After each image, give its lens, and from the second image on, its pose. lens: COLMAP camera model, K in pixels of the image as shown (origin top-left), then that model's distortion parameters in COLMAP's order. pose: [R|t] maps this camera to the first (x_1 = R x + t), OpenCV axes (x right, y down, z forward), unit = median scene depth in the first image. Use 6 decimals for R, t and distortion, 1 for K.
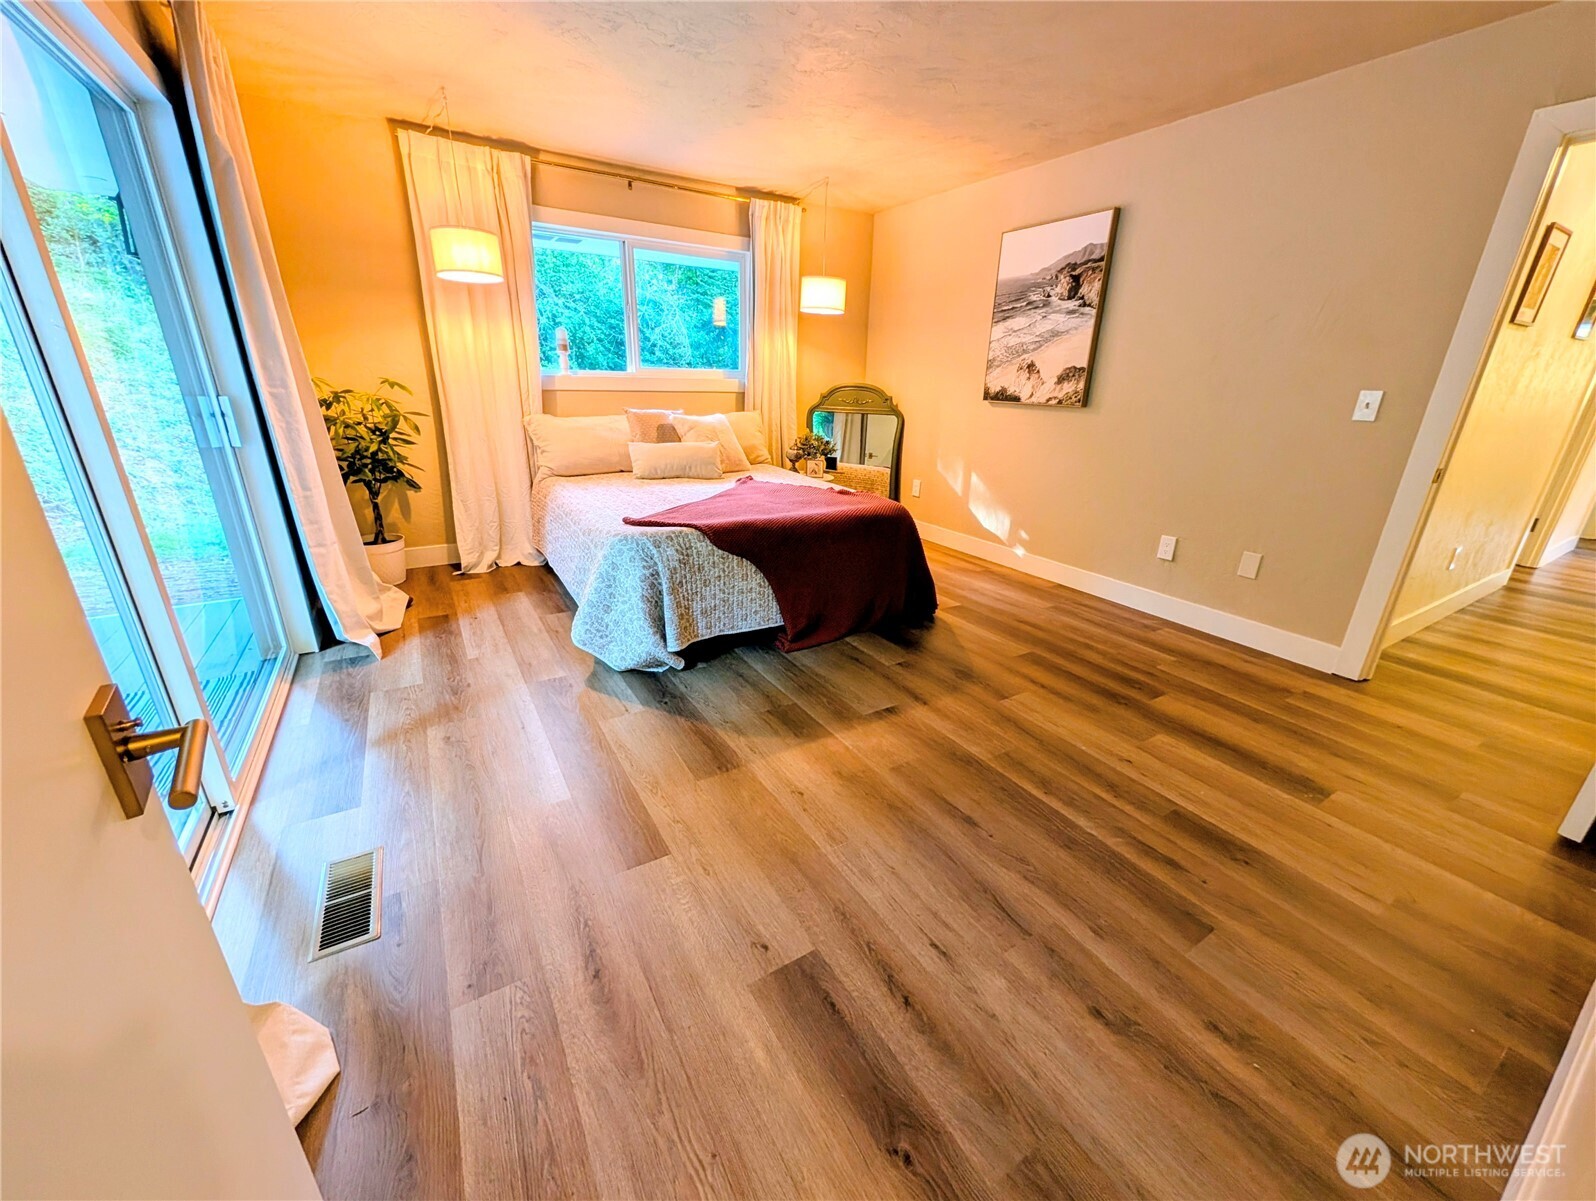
lens RADIAL K [[611.8, 0, 801.3], [0, 611.8, 601.3], [0, 0, 1]] dist [0.001736, -0.000601]
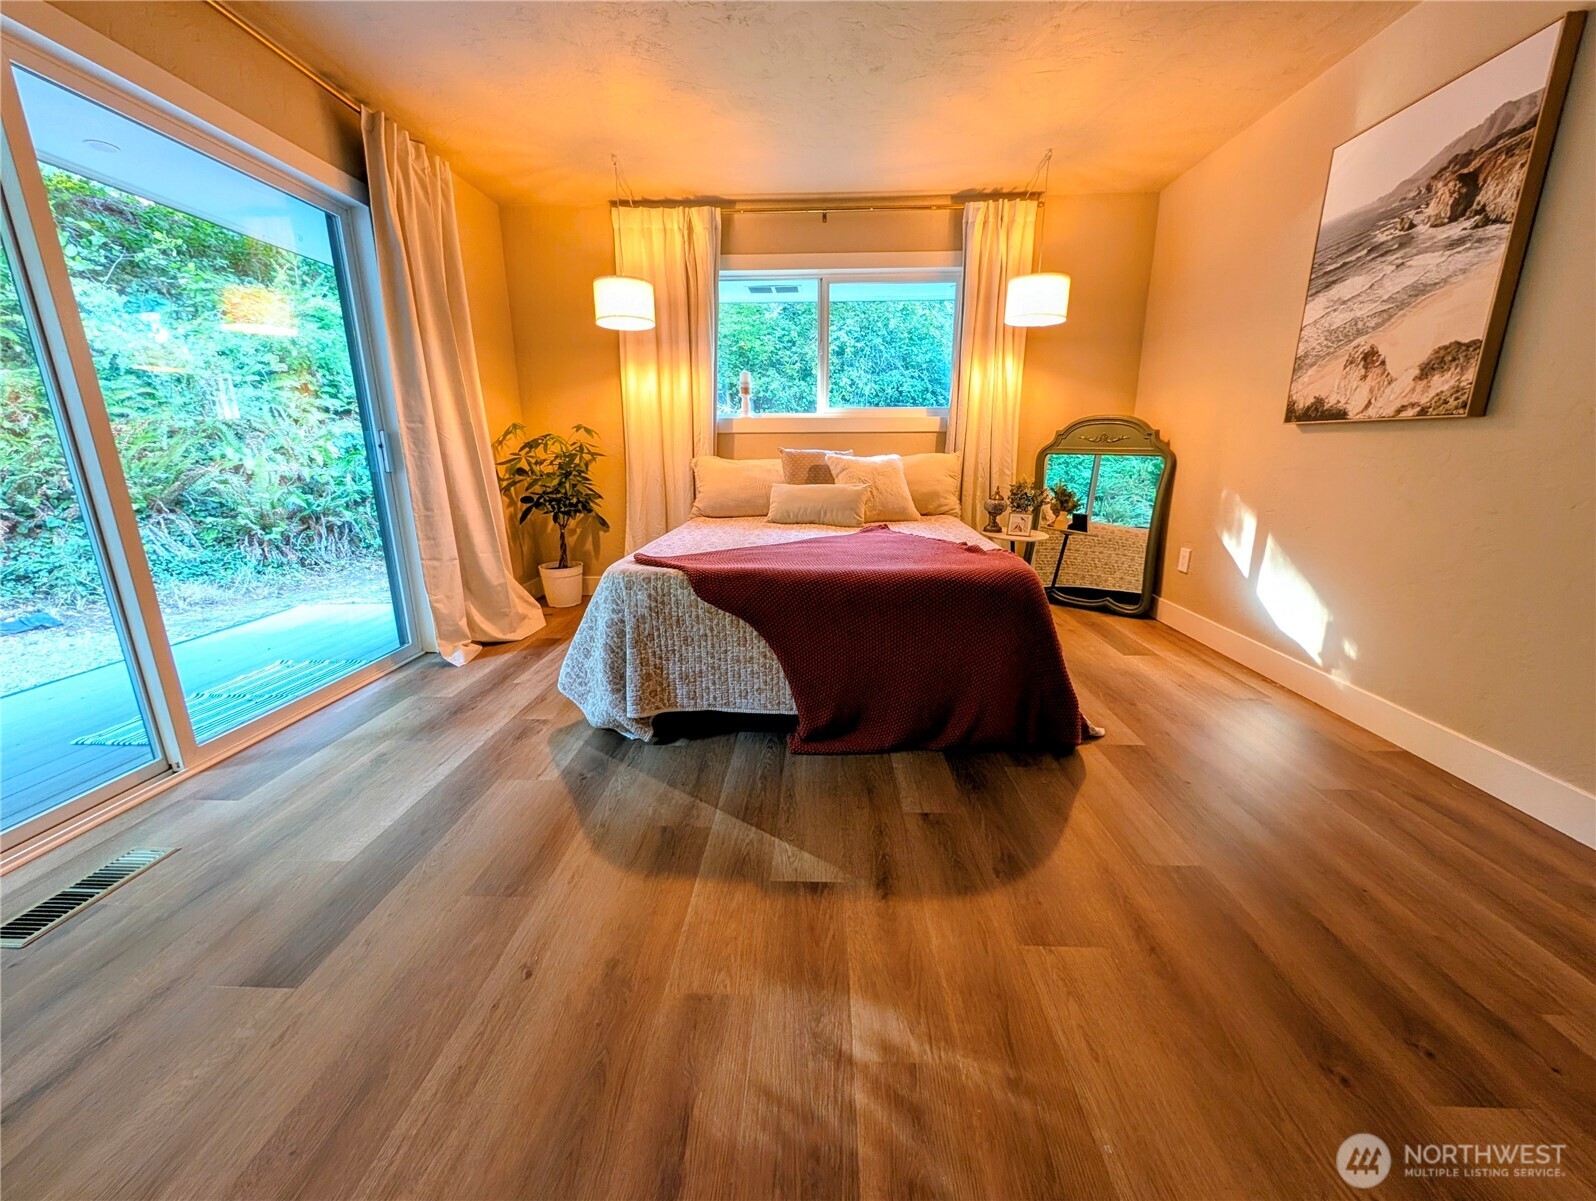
lens RADIAL K [[611.8, 0, 798.9], [0, 611.8, 603.0], [0, 0, 1]] dist [0.001736, -0.000601]
pose [[0.833112, 0.109735, -0.542110, 0.283871], [-0.164136, 0.985021, -0.052854, -0.043765], [0.528190, 0.133014, 0.838644, 0.291471]]
